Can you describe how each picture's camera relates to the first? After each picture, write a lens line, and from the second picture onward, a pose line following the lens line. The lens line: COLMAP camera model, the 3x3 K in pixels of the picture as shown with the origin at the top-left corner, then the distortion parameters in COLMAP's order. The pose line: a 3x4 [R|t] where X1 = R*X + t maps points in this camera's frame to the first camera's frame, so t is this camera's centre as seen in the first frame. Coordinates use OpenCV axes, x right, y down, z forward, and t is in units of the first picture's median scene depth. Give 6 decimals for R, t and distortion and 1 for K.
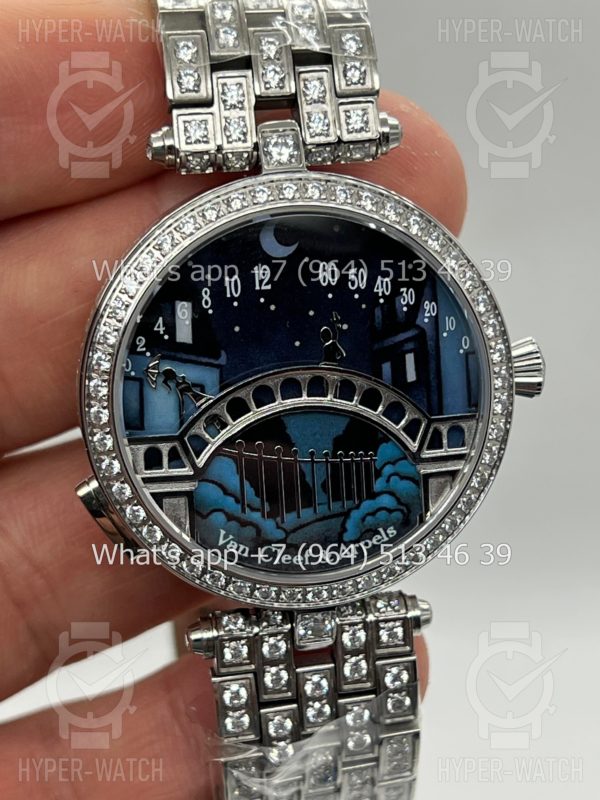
lens RADIAL K [[1858.7, 0, 300.3], [0, 1858.7, 323.8], [0, 0, 1]] dist [0.250981, 0.718180]
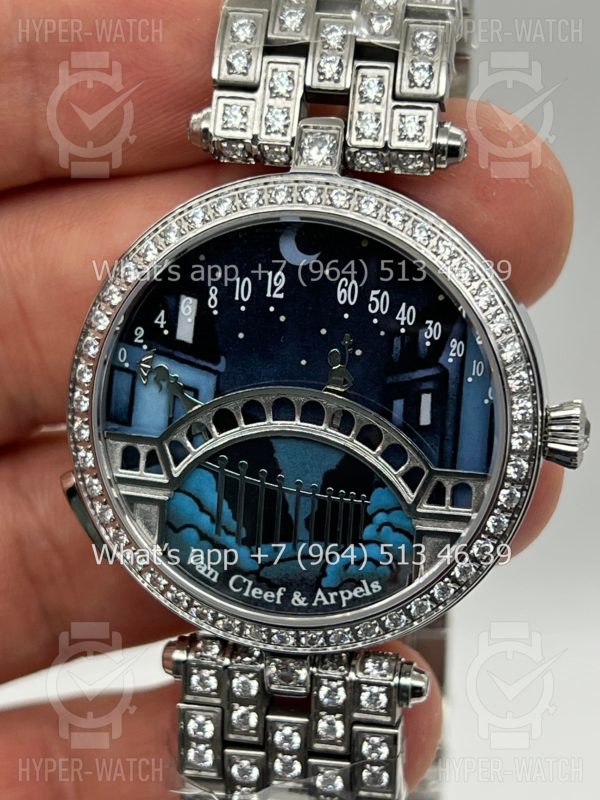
lens RADIAL K [[1858.7, 0, 300.3], [0, 1858.7, 323.8], [0, 0, 1]] dist [0.250981, 0.718180]
pose [[0.940970, 0.158231, -0.299231, 0.265173], [-0.155094, 0.987302, 0.034365, -0.038774], [0.300869, 0.014073, 0.953562, 0.132108]]
